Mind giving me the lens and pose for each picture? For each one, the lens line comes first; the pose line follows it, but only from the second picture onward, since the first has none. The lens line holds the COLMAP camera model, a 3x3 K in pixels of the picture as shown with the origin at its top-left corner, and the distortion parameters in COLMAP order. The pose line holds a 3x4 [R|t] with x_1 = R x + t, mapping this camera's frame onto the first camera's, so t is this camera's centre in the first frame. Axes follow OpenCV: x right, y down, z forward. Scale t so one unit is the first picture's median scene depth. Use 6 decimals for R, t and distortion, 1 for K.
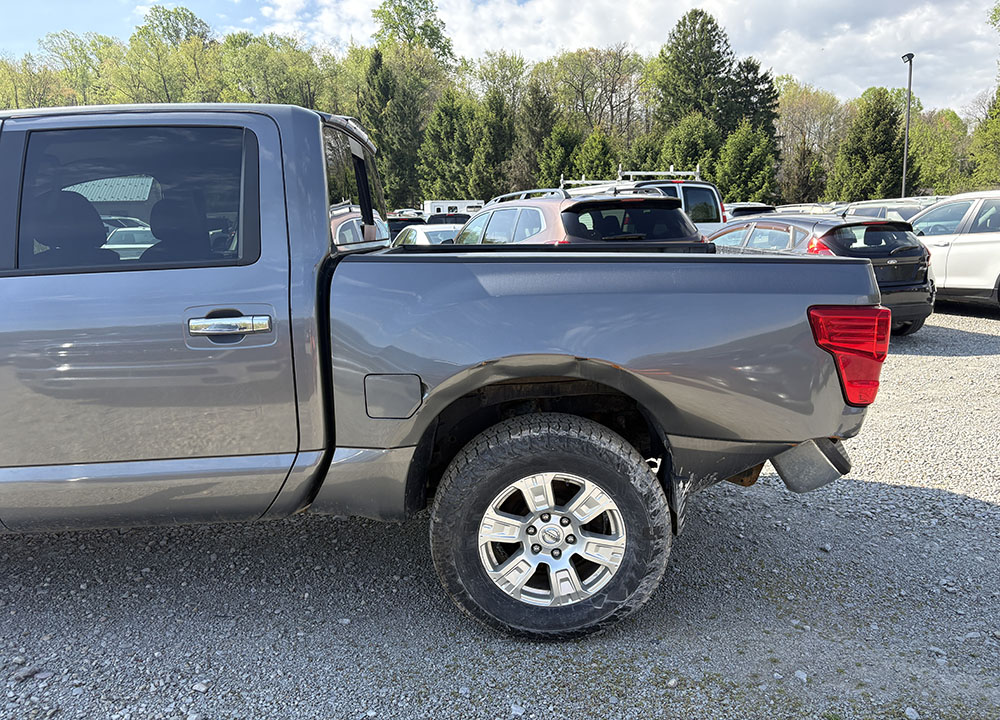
lens RADIAL K [[787.8, 0, 500.4], [0, 787.8, 387.6], [0, 0, 1]] dist [-0.002399, 0.089571]
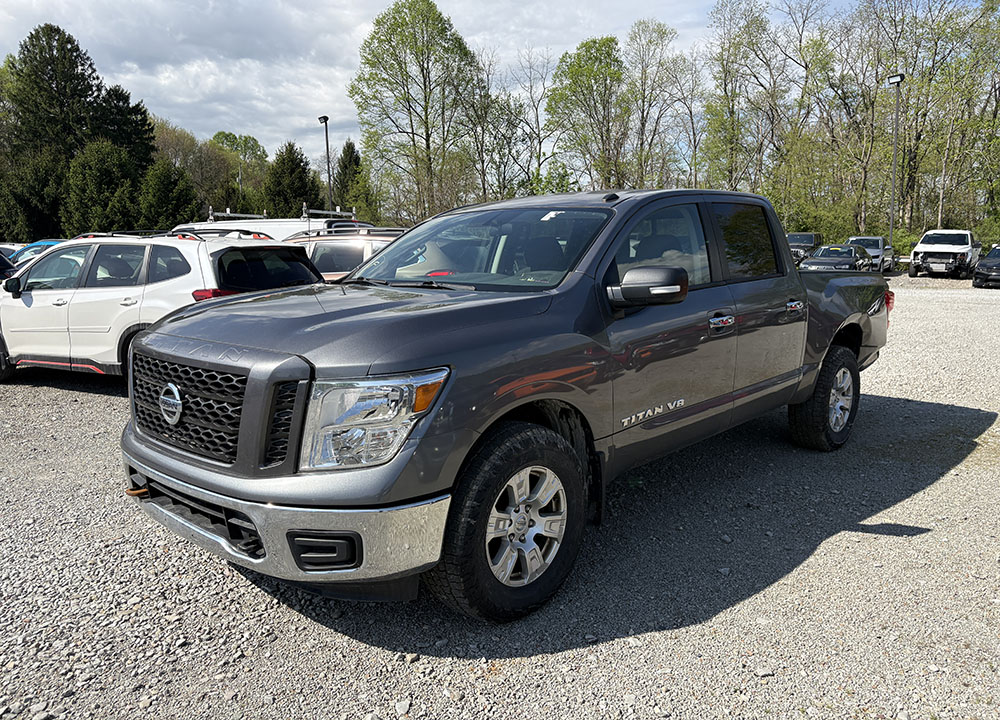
lens RADIAL K [[816.6, 0, 500.0], [0, 816.6, 360.0], [0, 0, 1]] dist [0.004898, -0.007469]
pose [[0.703534, -0.072952, 0.706907, -0.128966], [0.128938, 0.991311, -0.026021, -0.004044], [-0.698867, 0.109454, 0.706827, 0.021940]]
